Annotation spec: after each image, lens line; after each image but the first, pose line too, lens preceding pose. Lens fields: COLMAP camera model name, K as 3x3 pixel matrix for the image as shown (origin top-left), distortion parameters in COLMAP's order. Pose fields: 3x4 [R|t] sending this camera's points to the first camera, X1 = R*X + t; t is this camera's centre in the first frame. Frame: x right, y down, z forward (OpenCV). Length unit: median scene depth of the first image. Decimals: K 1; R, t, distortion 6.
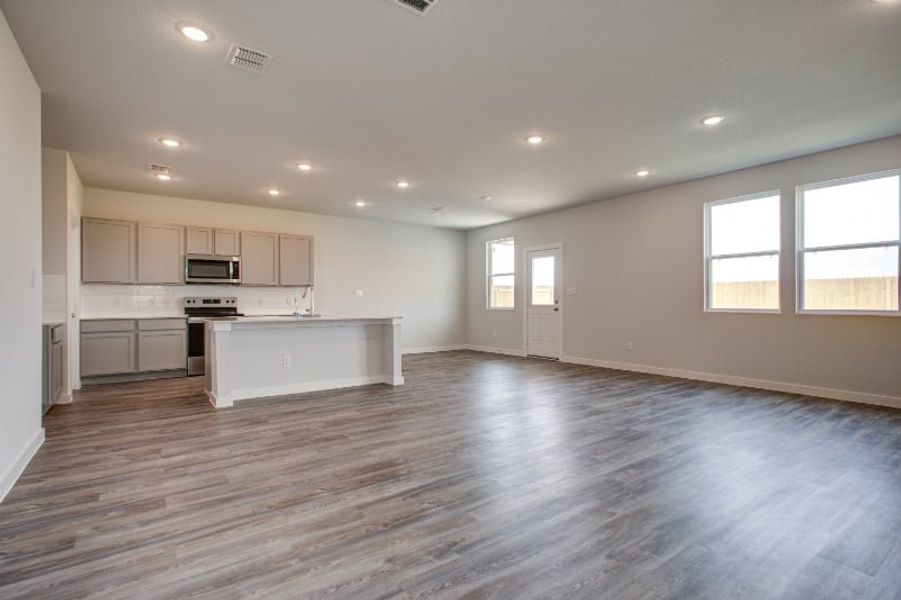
lens RADIAL K [[432.6, 0, 457.8], [0, 432.6, 299.4], [0, 0, 1]] dist [0.001115, 0.000362]
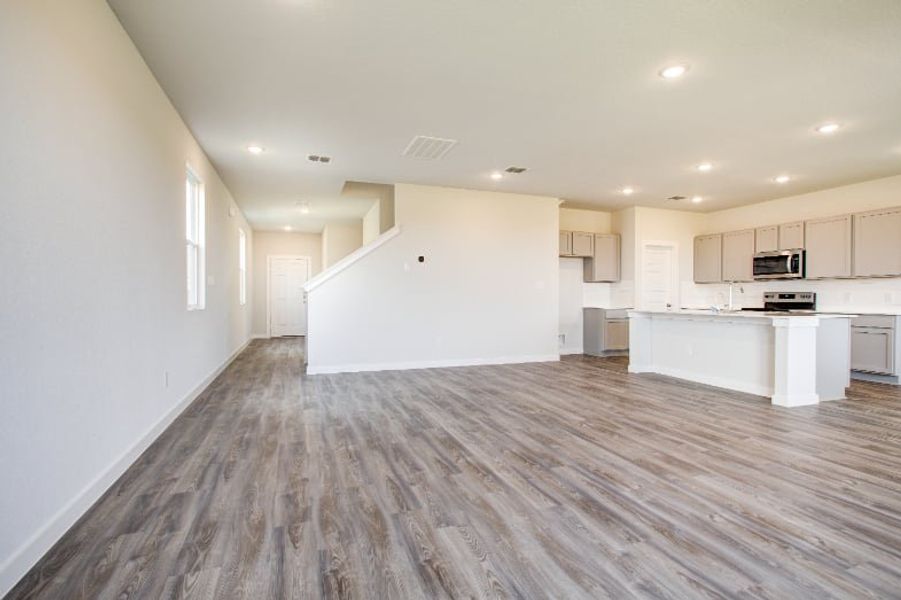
lens RADIAL K [[432.9, 0, 453.6], [0, 432.9, 300.9], [0, 0, 1]] dist [-0.003375, 0.001062]
pose [[-0.263496, 0.015241, -0.964540, 0.786394], [0.003688, 0.999884, 0.014792, -0.003559], [0.964653, 0.000340, -0.263522, 0.673994]]
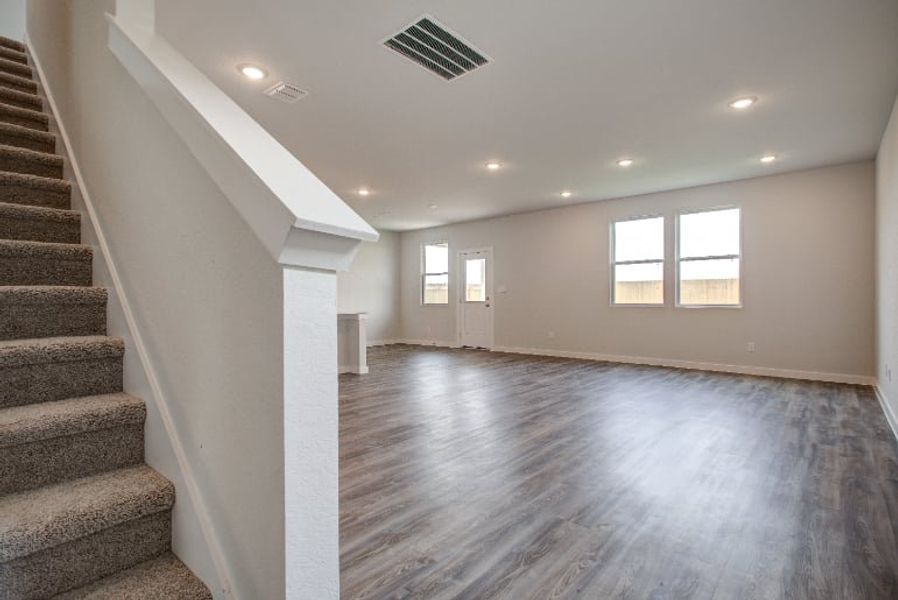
lens RADIAL K [[431.5, 0, 452.1], [0, 431.5, 300.9], [0, 0, 1]] dist [-0.003375, 0.001062]
pose [[0.976629, -0.003494, 0.214903, -0.146919], [0.001144, 0.999938, 0.011060, -0.001659], [-0.214928, -0.010556, 0.976573, -0.125359]]
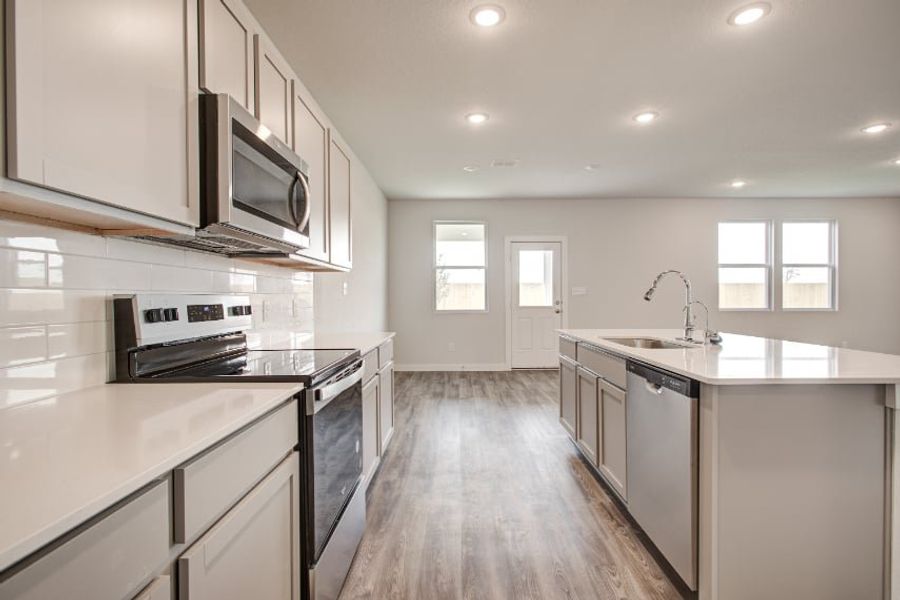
lens RADIAL K [[432.4, 0, 453.1], [0, 432.4, 300.9], [0, 0, 1]] dist [-0.003375, 0.001062]
pose [[0.603470, -0.005141, 0.797369, -0.816522], [-0.003018, 0.999957, 0.008731, -0.007283], [-0.797380, -0.007676, 0.603428, 0.862100]]
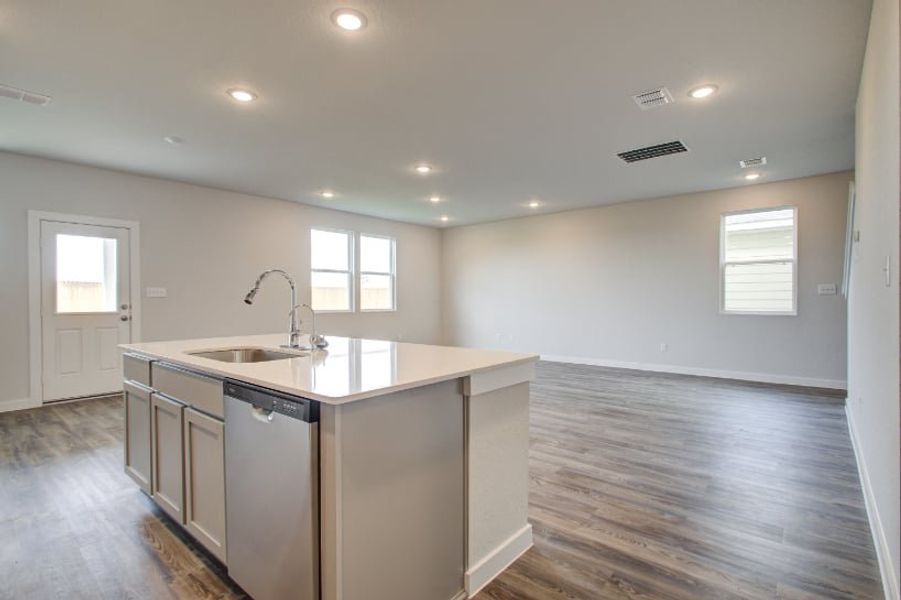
lens RADIAL K [[432.9, 0, 453.6], [0, 432.9, 300.9], [0, 0, 1]] dist [-0.003375, 0.001062]
pose [[-0.232775, -0.001108, 0.972530, -0.737897], [-0.001597, 0.999998, 0.000757, -0.007722], [-0.972529, -0.001377, -0.232776, 0.888685]]
